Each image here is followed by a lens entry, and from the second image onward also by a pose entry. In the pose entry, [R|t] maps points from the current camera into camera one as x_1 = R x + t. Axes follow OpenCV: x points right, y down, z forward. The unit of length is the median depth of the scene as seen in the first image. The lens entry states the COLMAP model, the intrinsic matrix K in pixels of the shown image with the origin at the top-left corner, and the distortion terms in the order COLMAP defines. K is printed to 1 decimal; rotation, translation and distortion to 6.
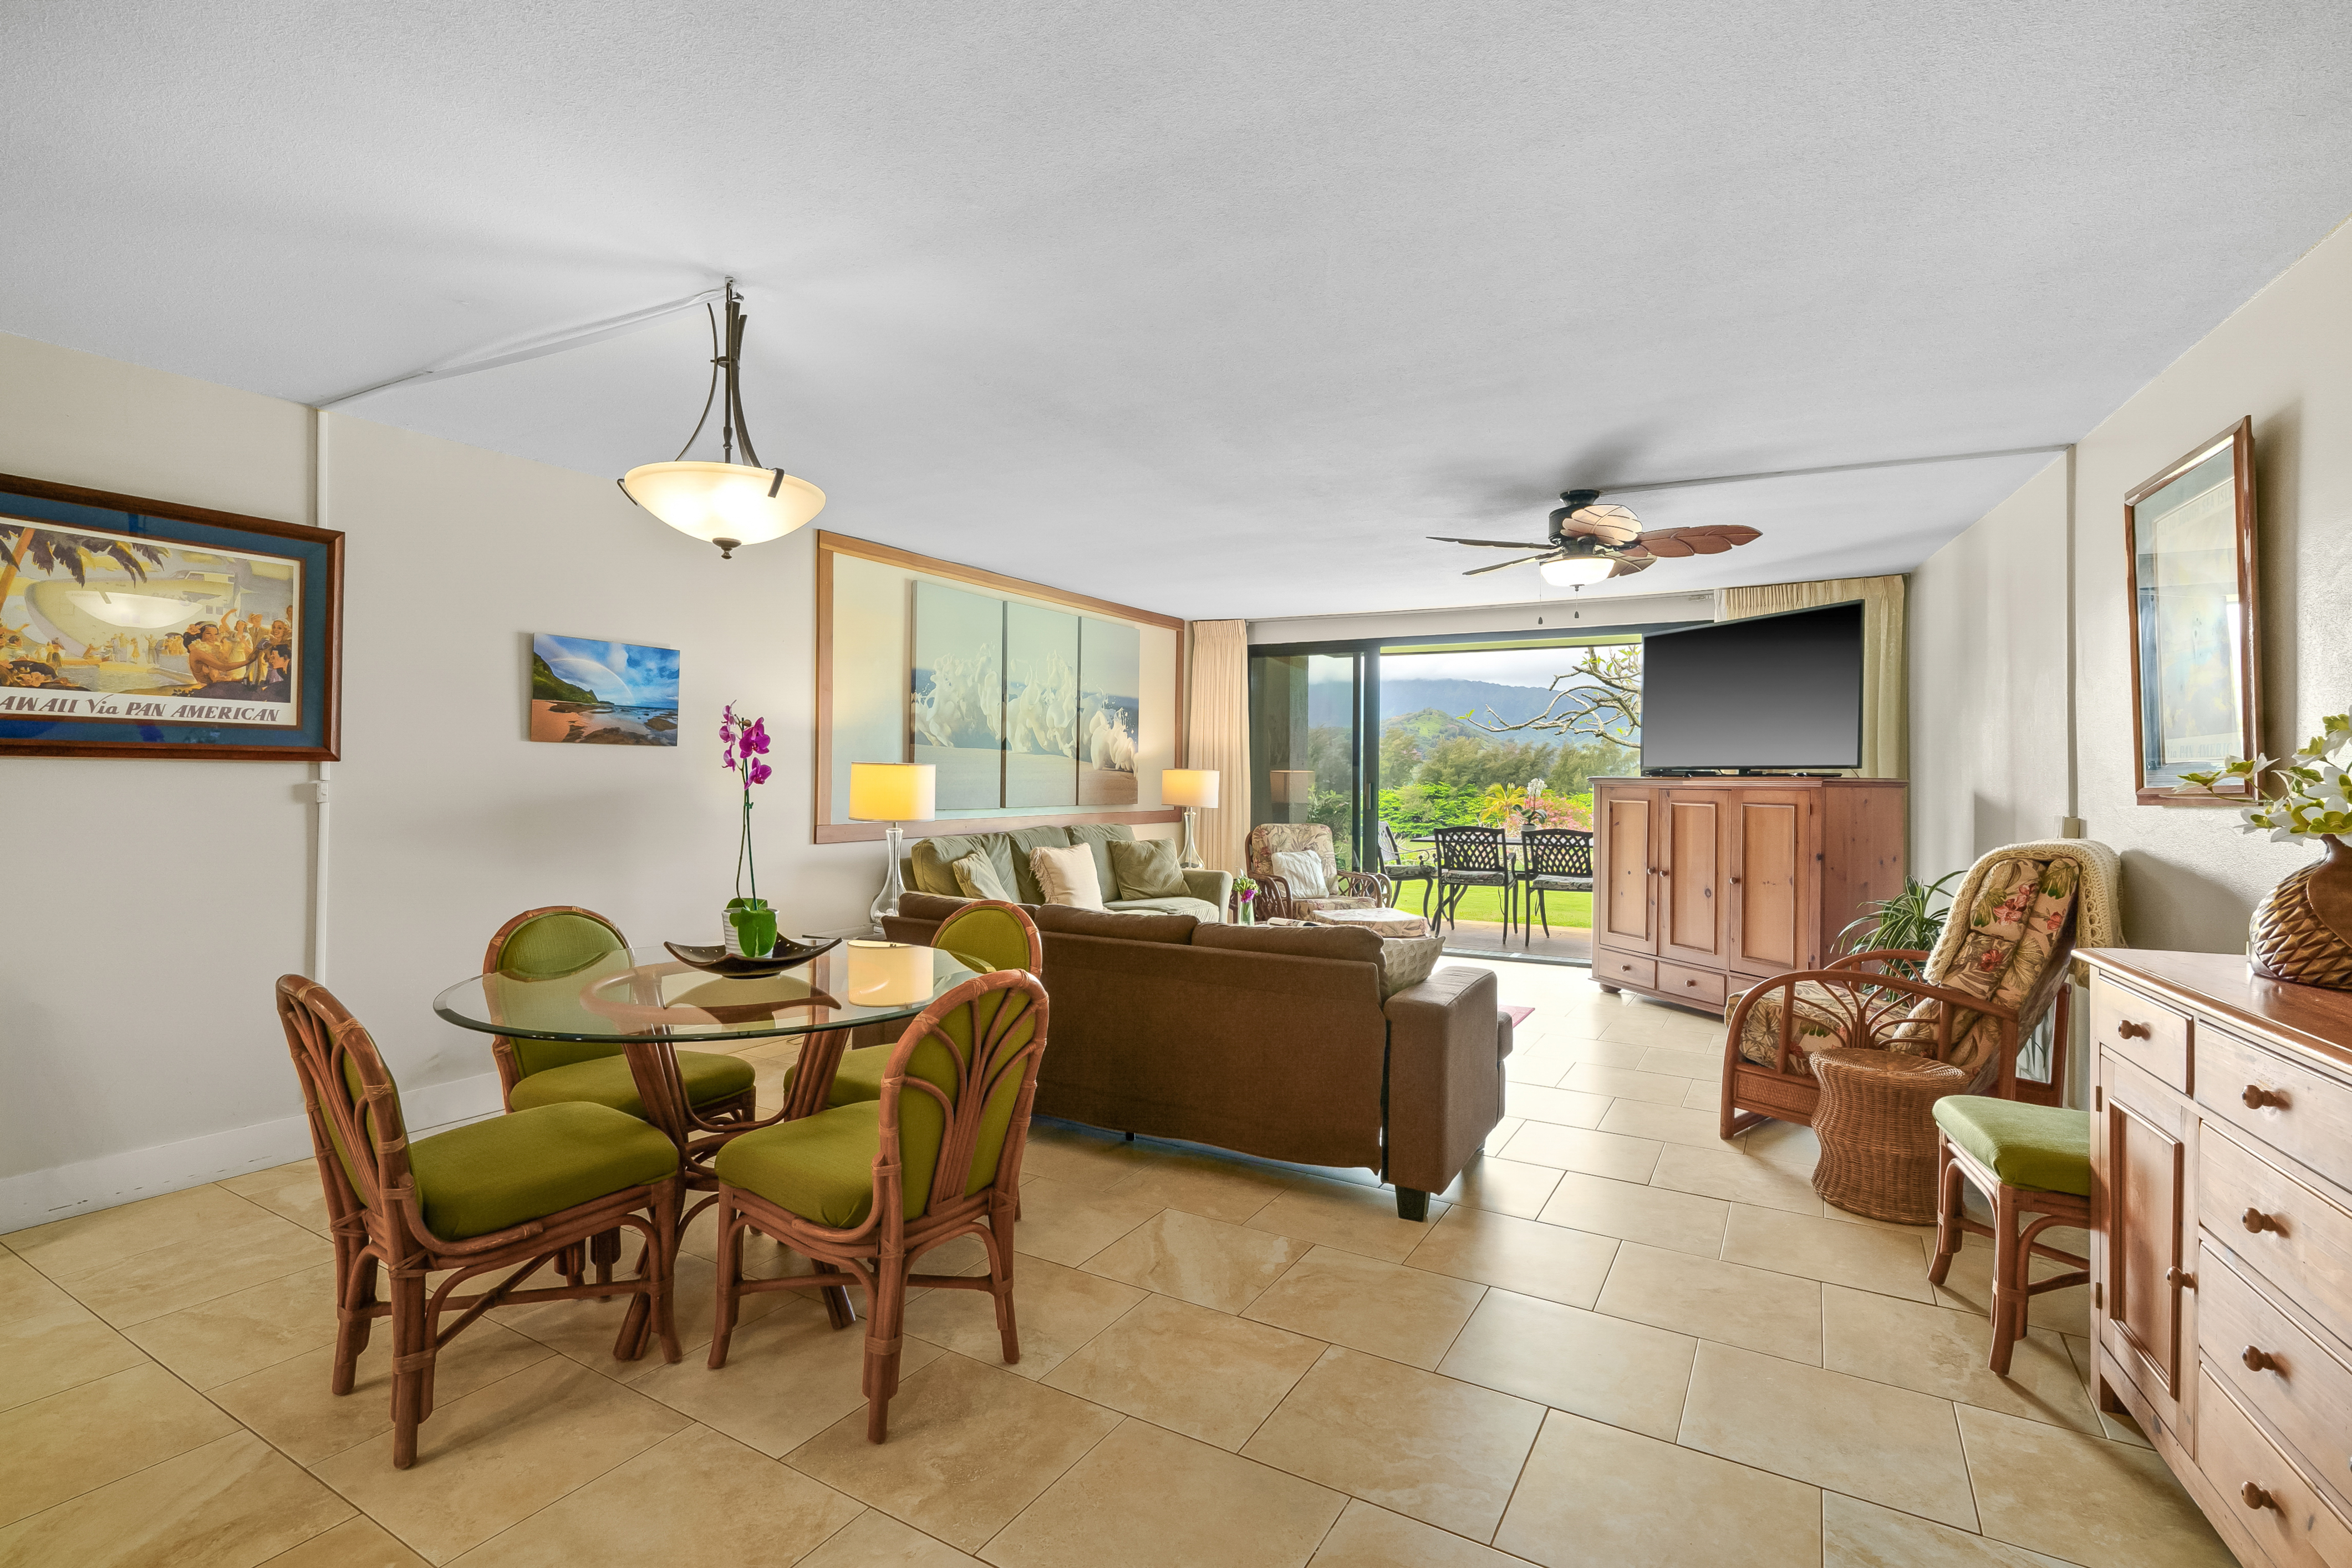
lens RADIAL K [[1075.2, 0, 1176.4], [0, 1075.2, 784.2], [0, 0, 1]] dist [-0.005249, 0.001319]
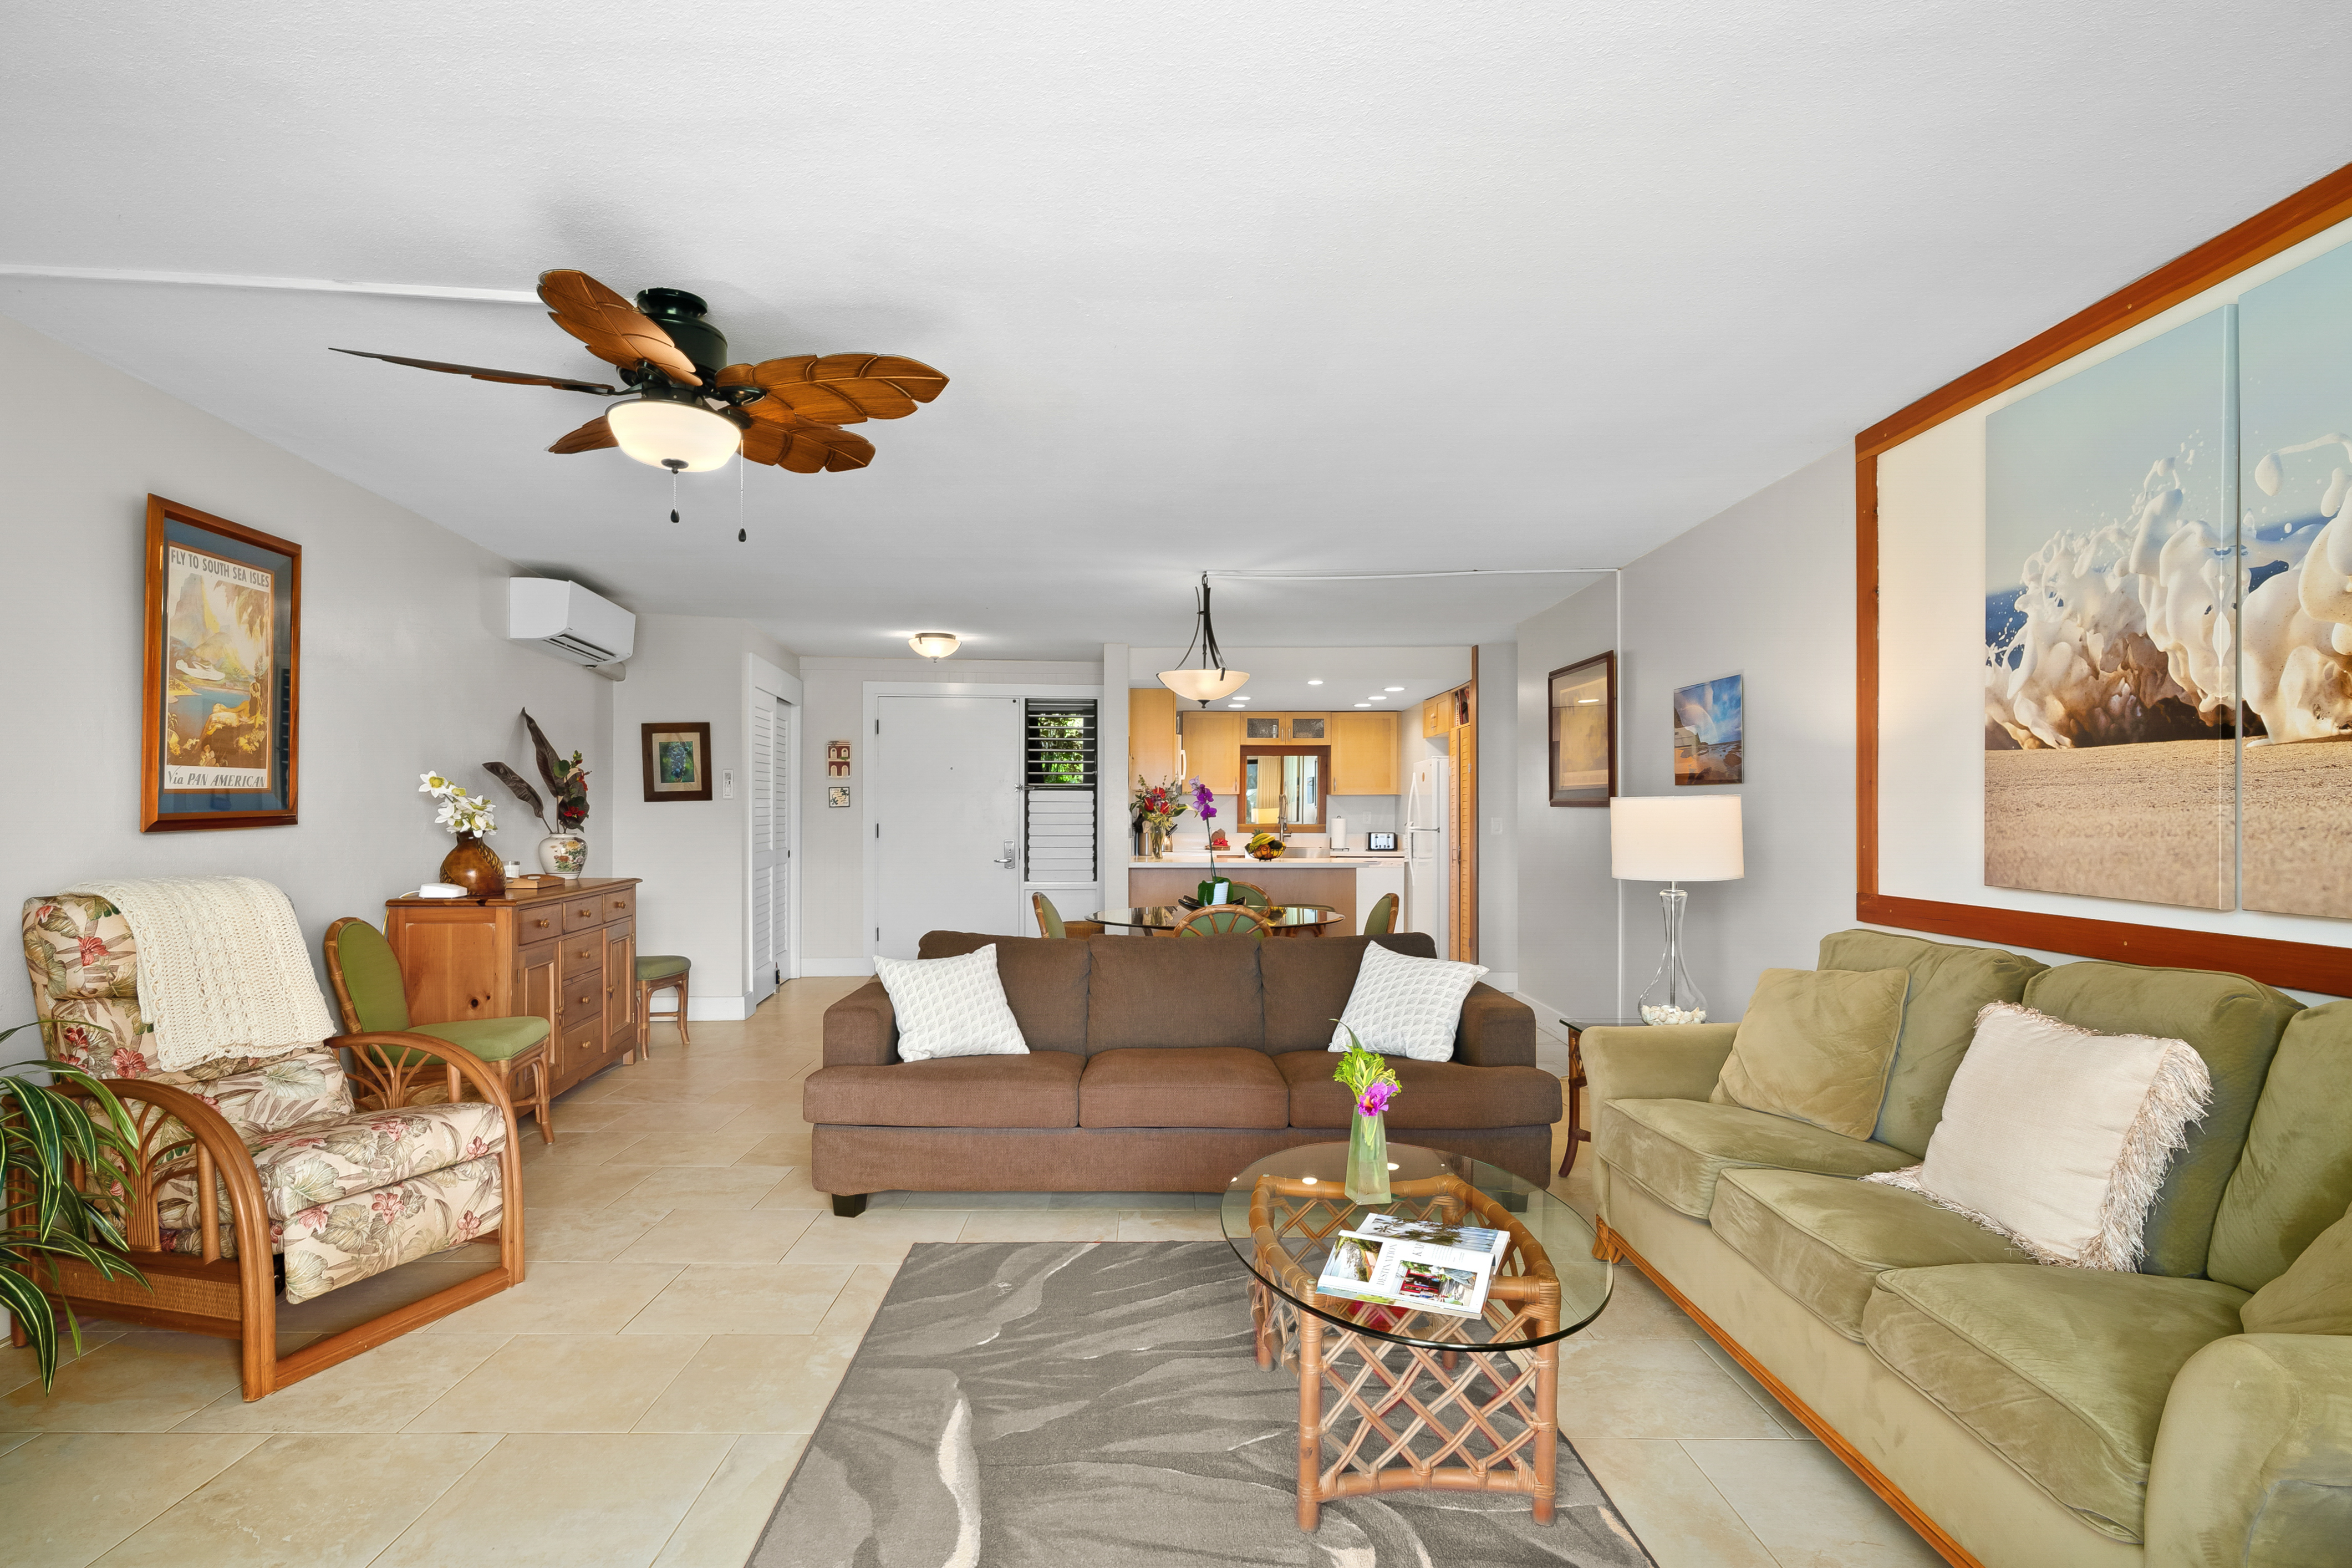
lens RADIAL K [[1228.6, 0, 1153.8], [0, 1228.6, 817.8], [0, 0, 1]] dist [-0.015054, -0.005694]
pose [[-0.863282, -0.007354, -0.504668, 0.482127], [-0.011839, 0.999914, 0.005680, -0.006622], [0.504583, 0.010878, -0.863295, 1.693714]]
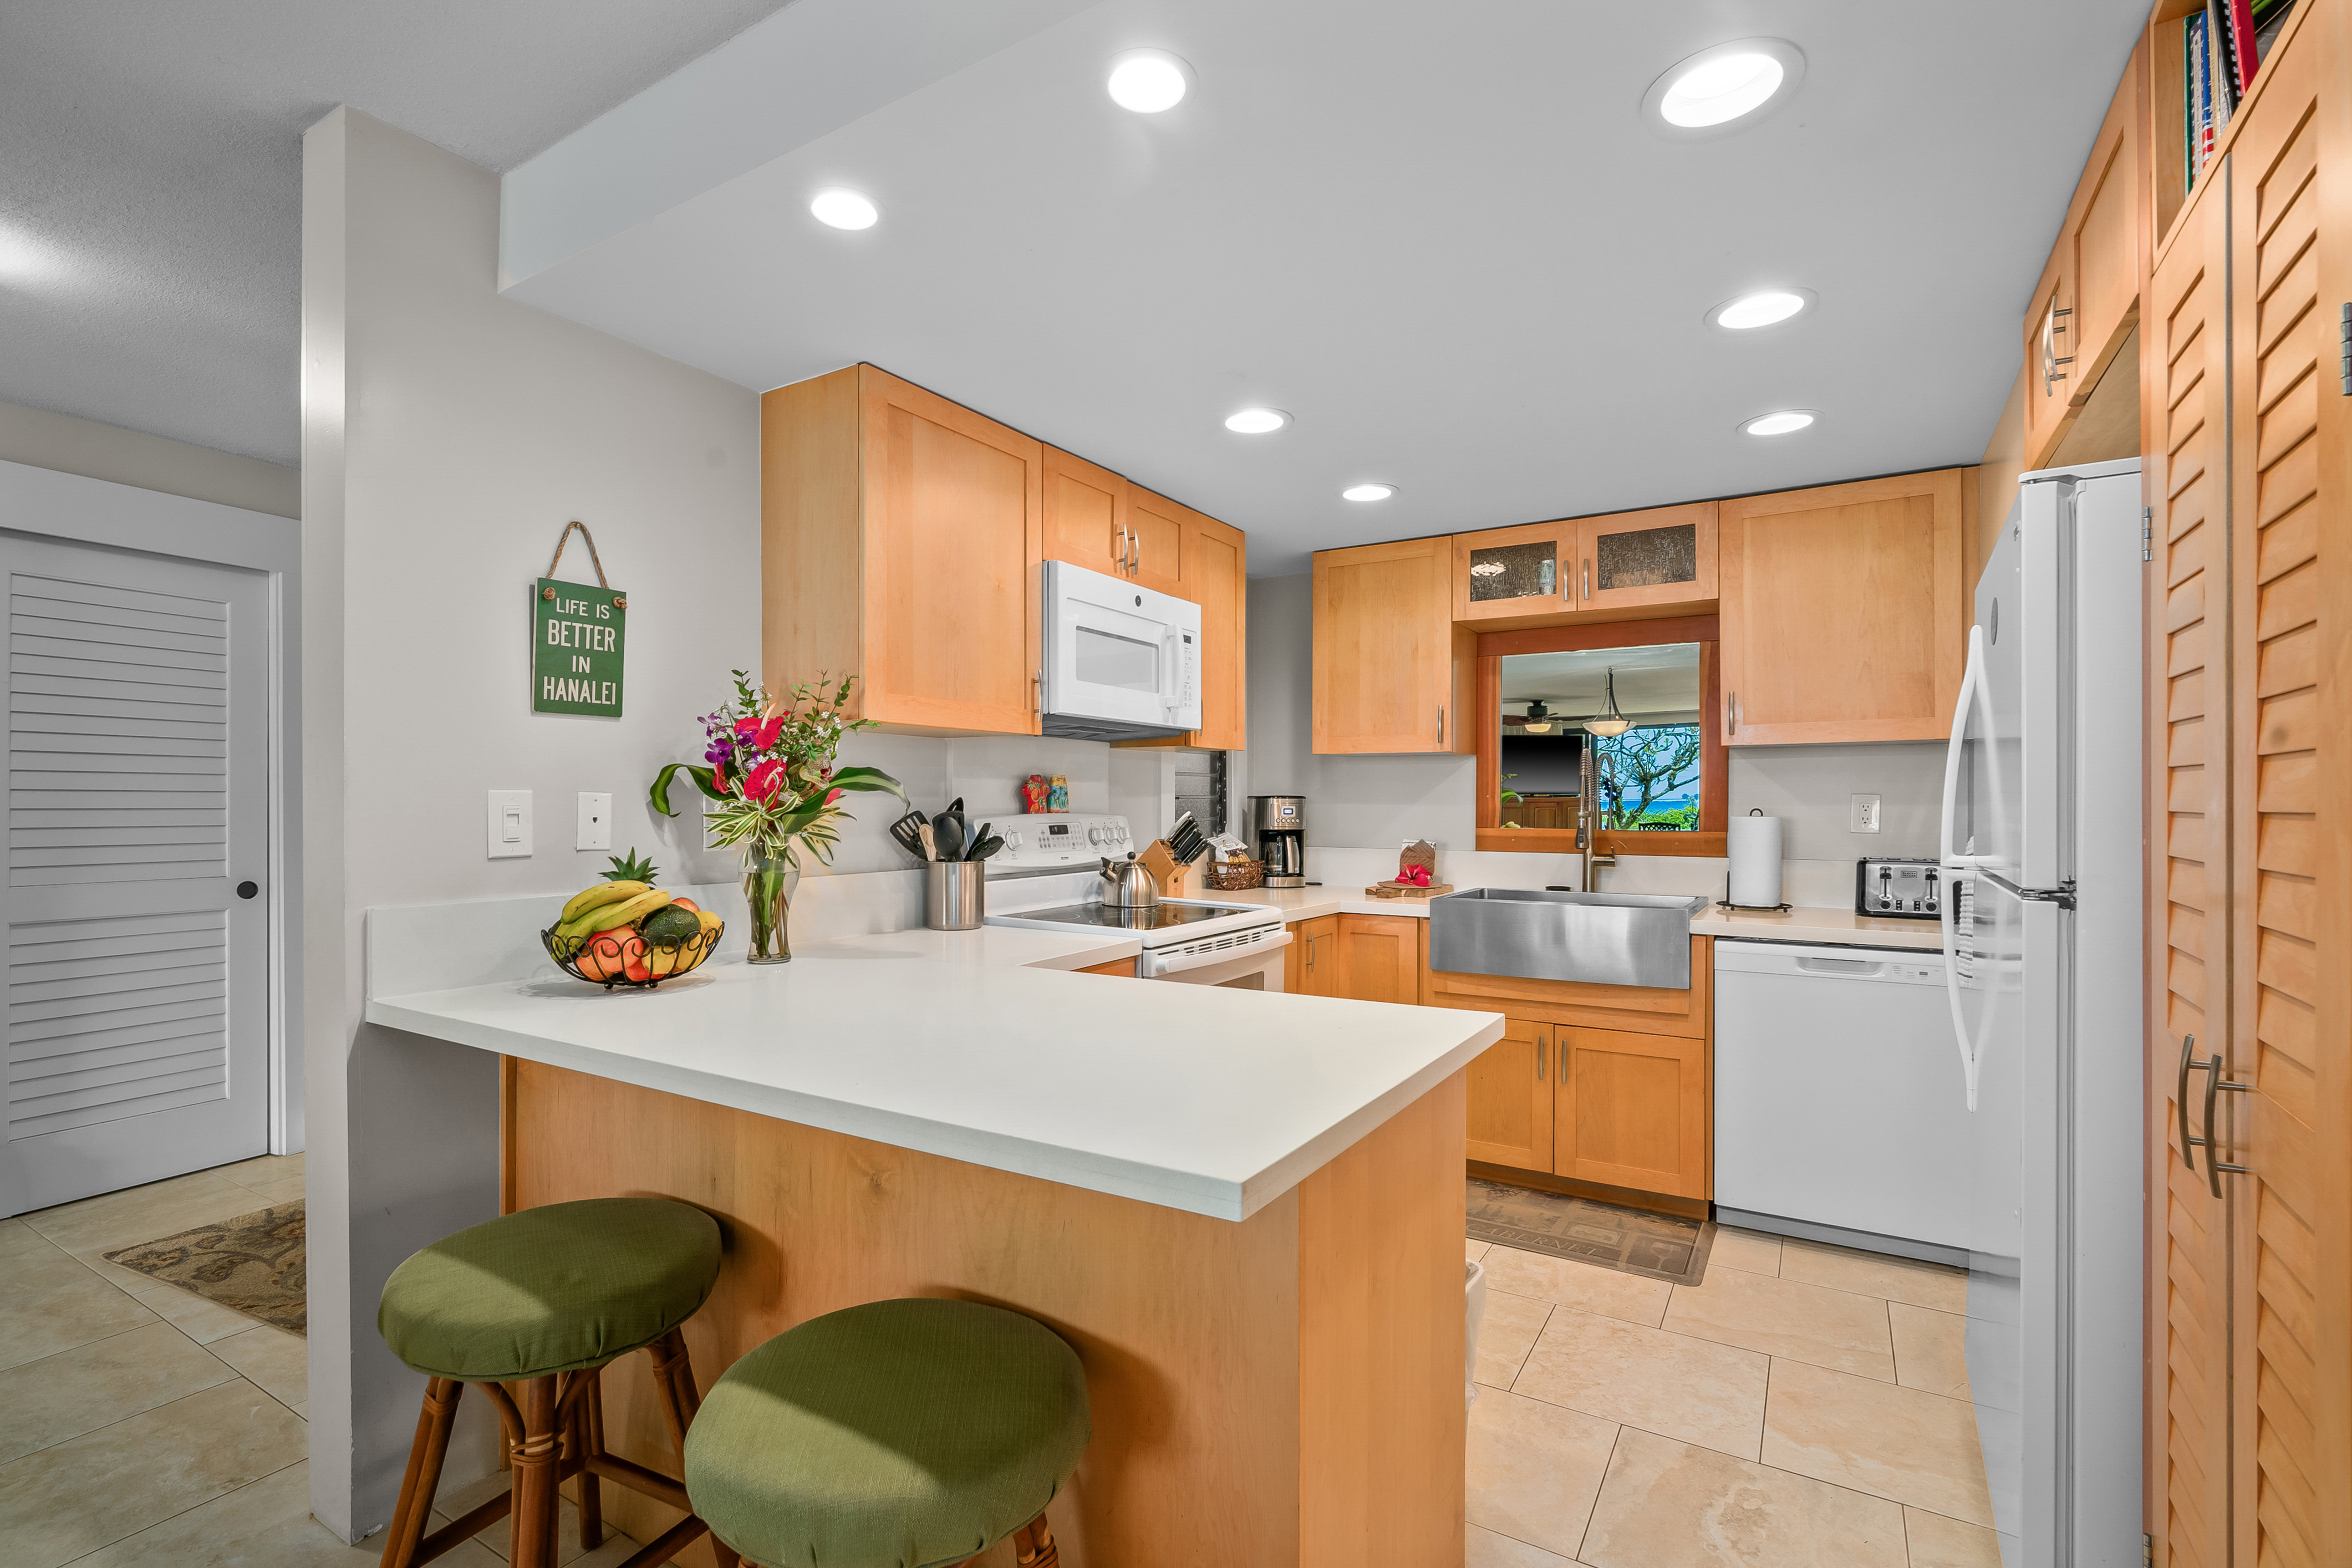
lens RADIAL K [[1075.2, 0, 1169.2], [0, 1075.2, 807.0], [0, 0, 1]] dist [-0.005249, 0.001319]
pose [[-0.999638, -0.008401, 0.025560, -0.771663], [-0.008126, 0.999908, 0.010856, -0.006578], [-0.025649, 0.010644, -0.999614, 0.422440]]
